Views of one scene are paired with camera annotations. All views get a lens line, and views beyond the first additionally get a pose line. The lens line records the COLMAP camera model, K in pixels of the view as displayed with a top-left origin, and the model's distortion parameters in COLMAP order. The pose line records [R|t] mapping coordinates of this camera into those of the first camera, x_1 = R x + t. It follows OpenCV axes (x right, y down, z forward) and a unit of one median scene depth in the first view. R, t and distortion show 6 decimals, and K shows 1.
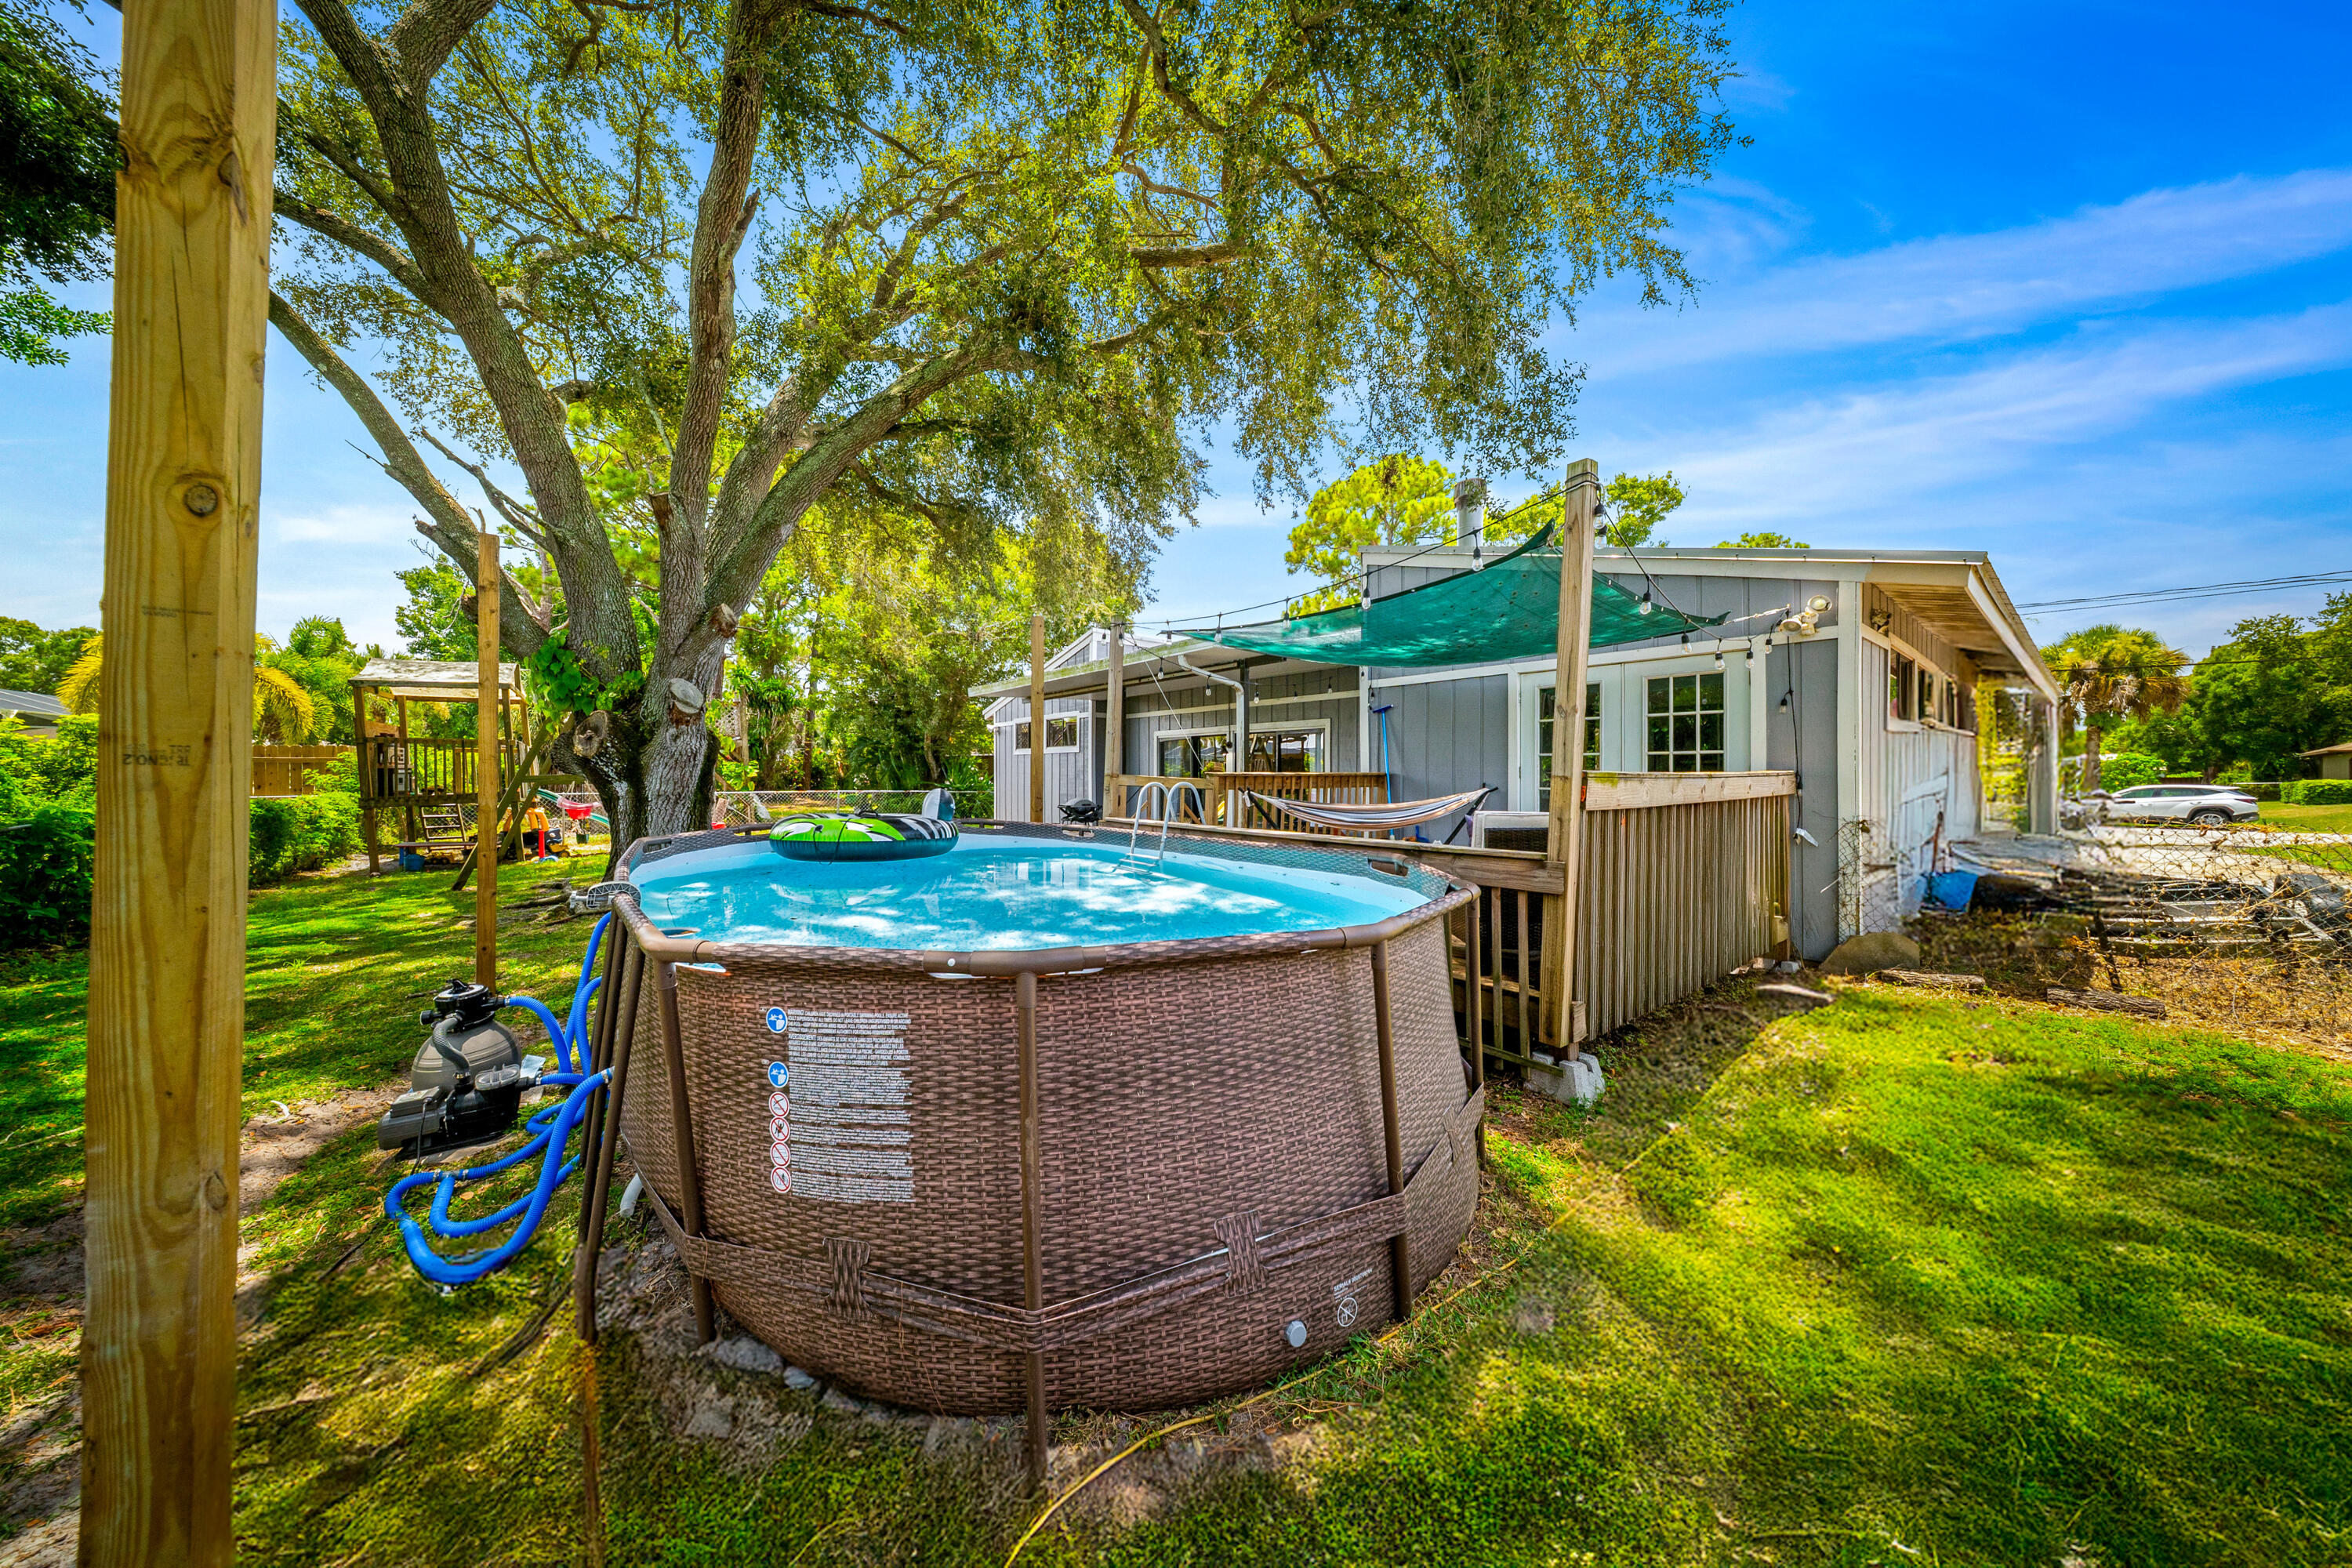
lens RADIAL K [[688.7, 0, 1173.4], [0, 688.7, 769.5], [0, 0, 1]] dist [0.010298, -0.000040]
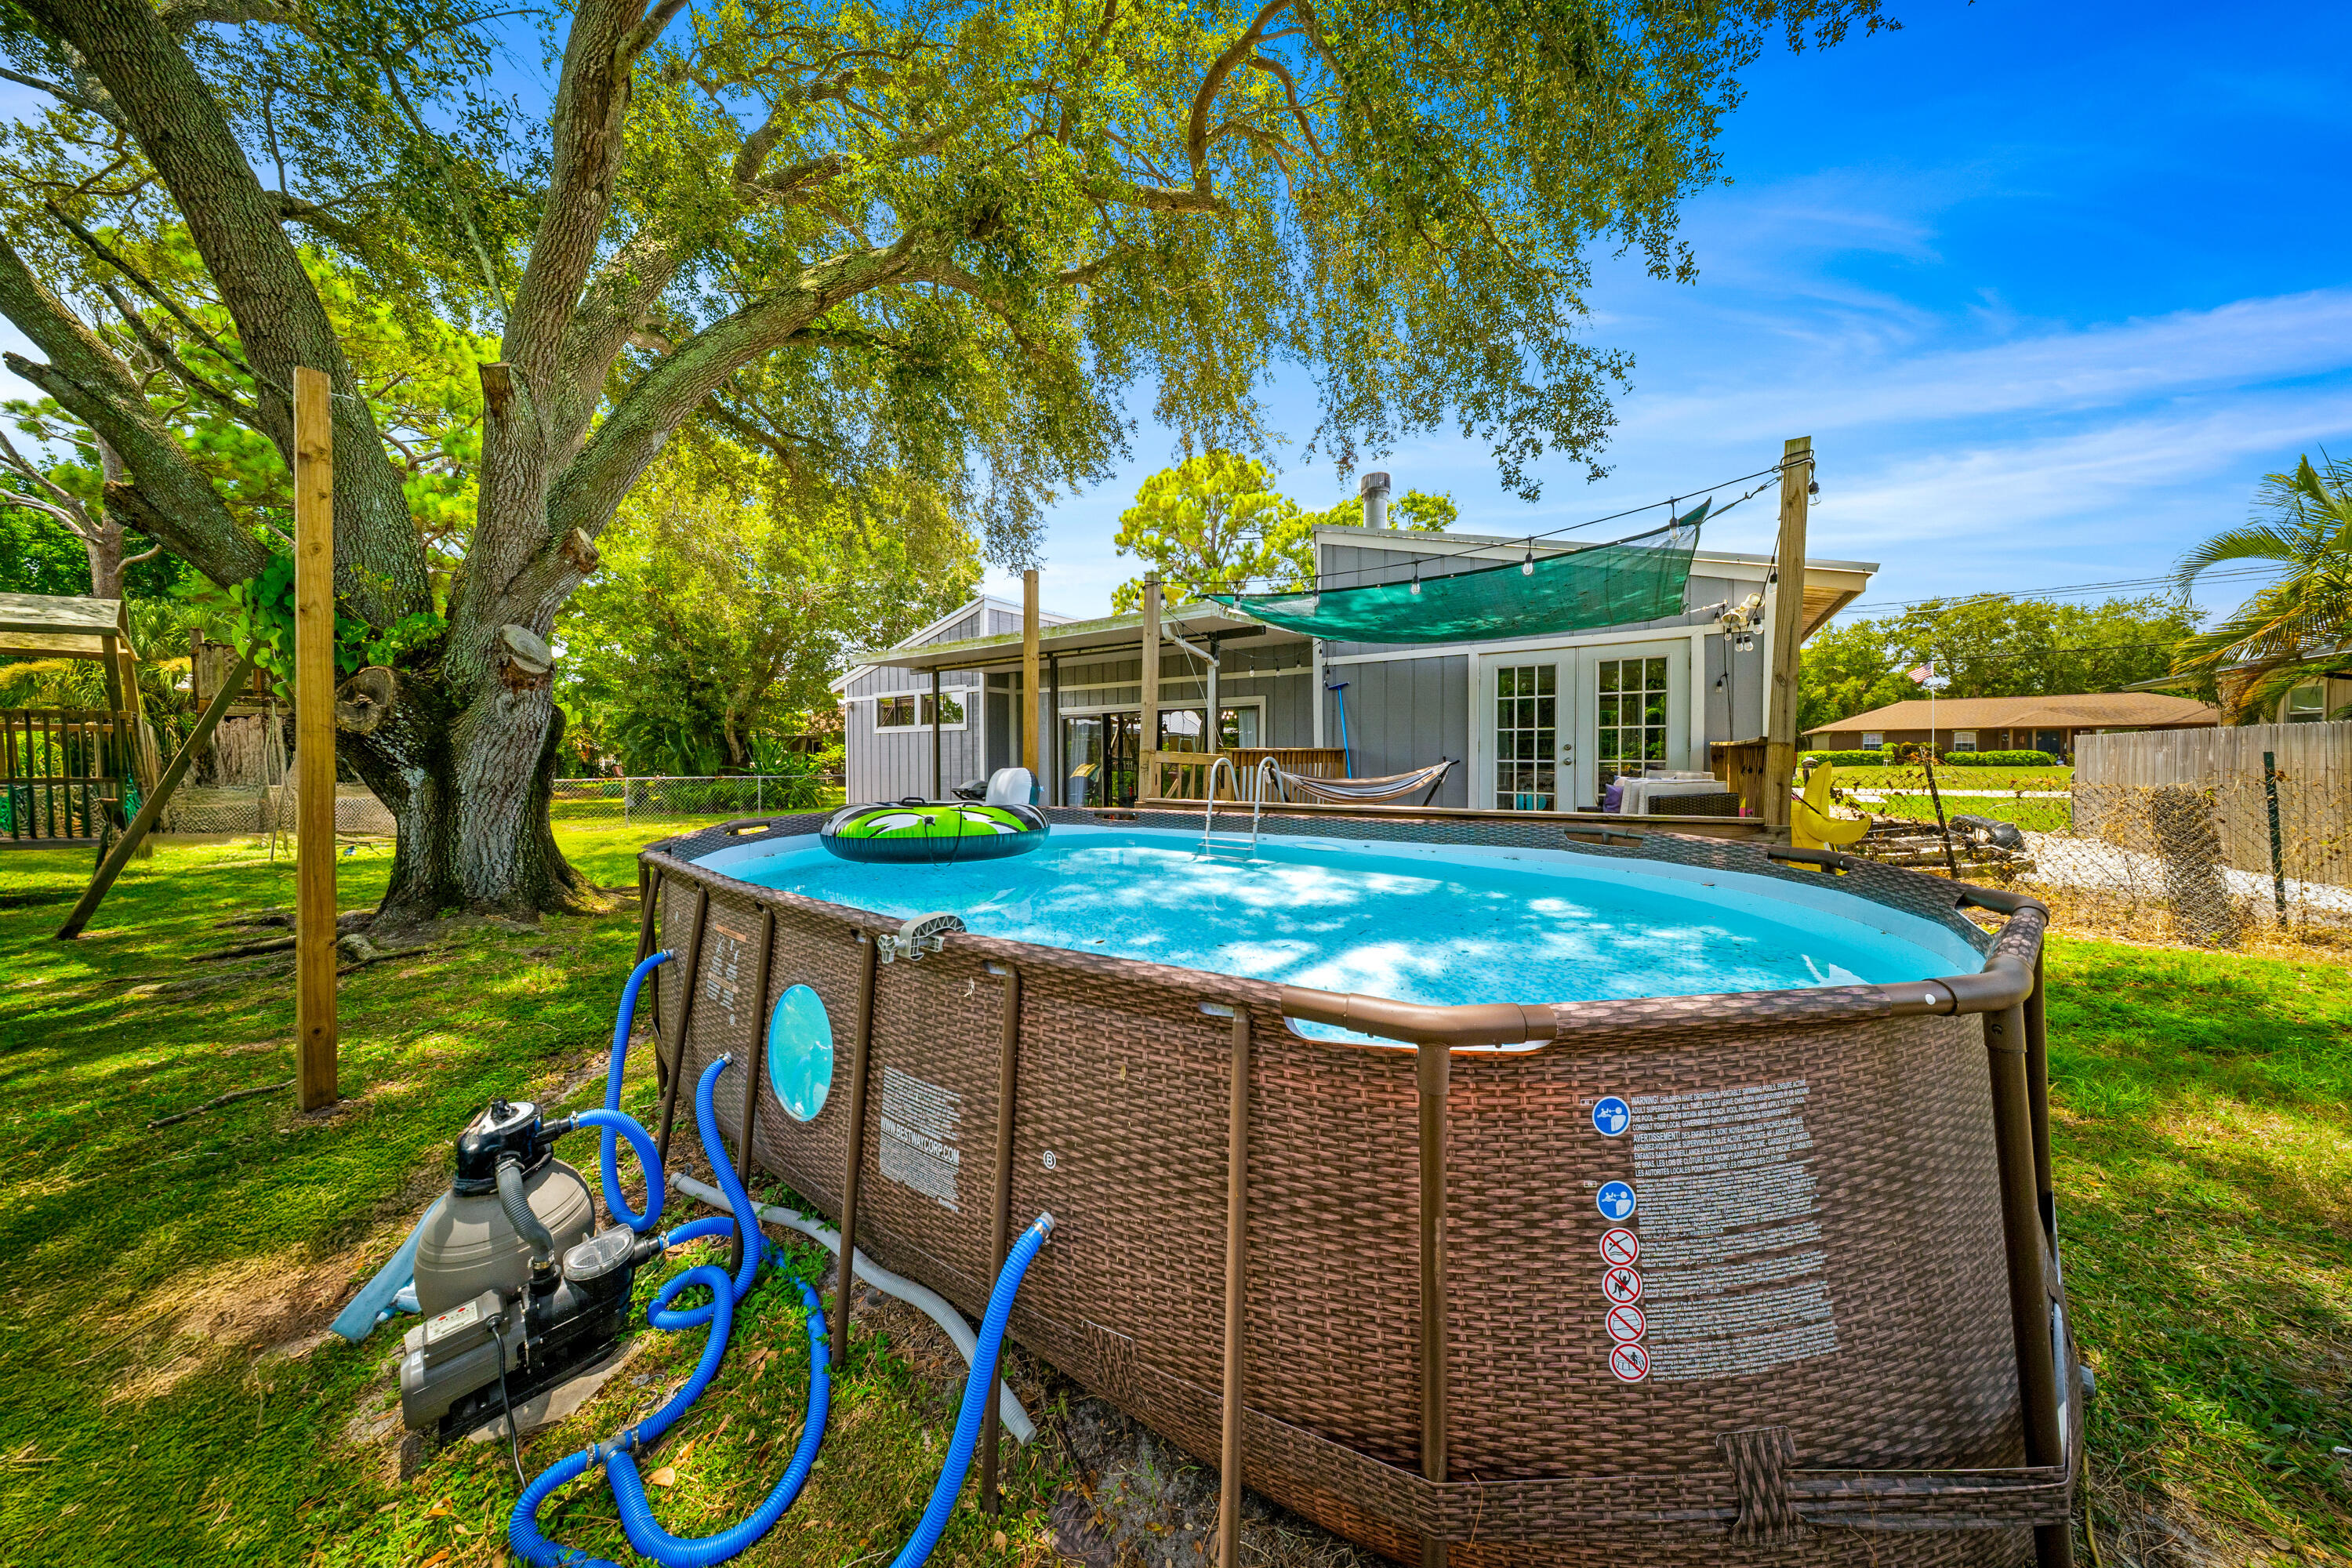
lens RADIAL K [[681.4, 0, 1176.1], [0, 681.4, 759.0], [0, 0, 1]] dist [-0.000768, -0.000120]
pose [[0.959083, -0.011150, 0.282905, -0.245190], [0.007521, 0.999875, 0.013909, 0.004734], [-0.283025, -0.011212, 0.959047, 0.112130]]
